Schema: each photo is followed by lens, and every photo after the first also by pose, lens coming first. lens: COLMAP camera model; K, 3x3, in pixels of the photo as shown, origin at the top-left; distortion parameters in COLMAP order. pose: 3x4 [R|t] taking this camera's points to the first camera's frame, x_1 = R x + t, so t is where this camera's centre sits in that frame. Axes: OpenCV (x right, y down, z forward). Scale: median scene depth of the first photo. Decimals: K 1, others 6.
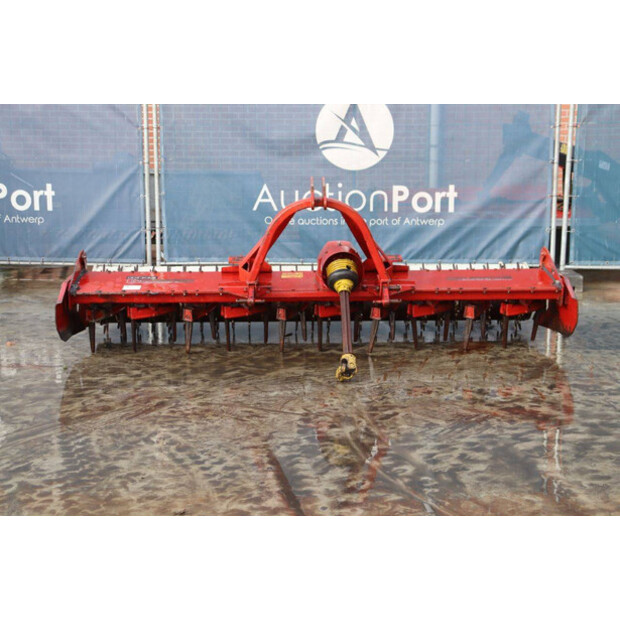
lens RADIAL K [[1039.5, 0, 309.6], [0, 1039.5, 309.9], [0, 0, 1]] dist [0.144897, 0.000000]
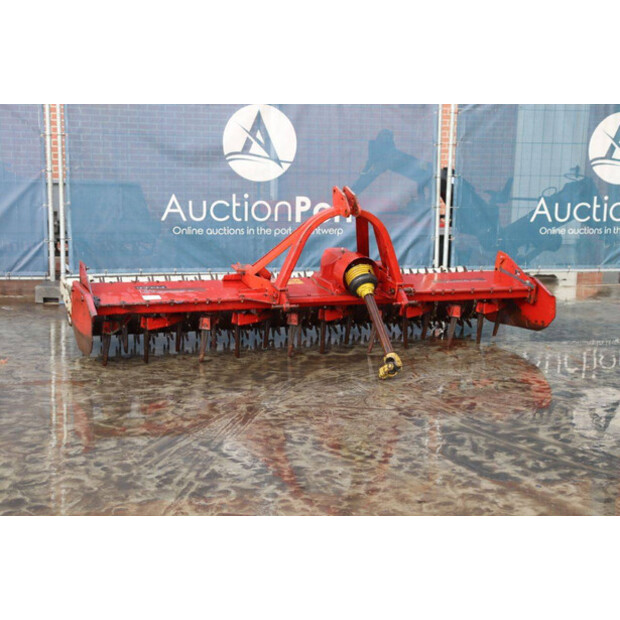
lens RADIAL K [[1039.3, 0, 310.2], [0, 1039.3, 307.3], [0, 0, 1]] dist [0.102801, 0.000000]
pose [[0.944518, -0.030874, 0.327005, -0.256675], [0.036080, 0.999300, -0.009864, 0.002233], [-0.326472, 0.021115, 0.944971, 0.015945]]
